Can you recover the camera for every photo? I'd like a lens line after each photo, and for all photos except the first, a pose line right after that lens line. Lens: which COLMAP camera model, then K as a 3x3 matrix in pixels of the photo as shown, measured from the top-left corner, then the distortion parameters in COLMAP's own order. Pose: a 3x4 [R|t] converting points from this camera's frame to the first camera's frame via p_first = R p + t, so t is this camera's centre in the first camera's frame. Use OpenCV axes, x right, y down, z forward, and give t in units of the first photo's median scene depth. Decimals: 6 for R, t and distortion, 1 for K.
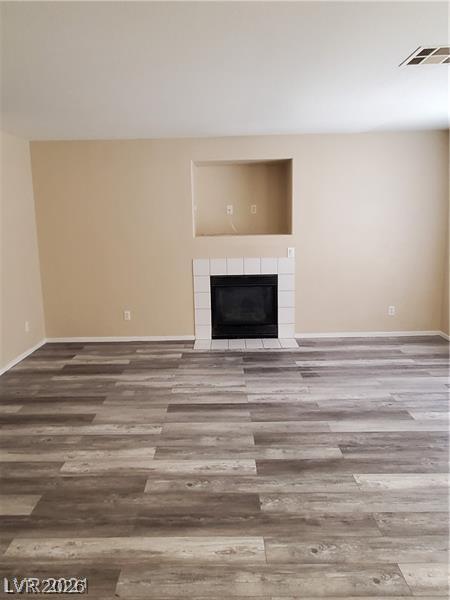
lens RADIAL K [[464.7, 0, 214.1], [0, 464.7, 294.6], [0, 0, 1]] dist [0.012002, -0.004374]
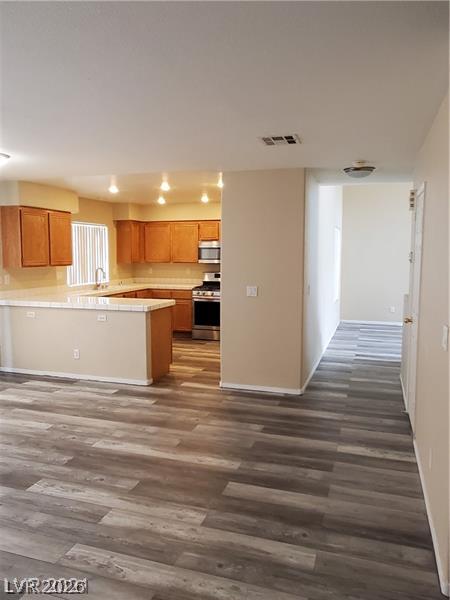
lens RADIAL K [[464.7, 0, 214.1], [0, 464.7, 294.6], [0, 0, 1]] dist [0.012002, -0.004374]
pose [[-0.952416, -0.006233, 0.304737, -0.397816], [0.069700, 0.968846, 0.237655, -0.178440], [-0.296724, 0.247586, -0.922310, 1.106416]]
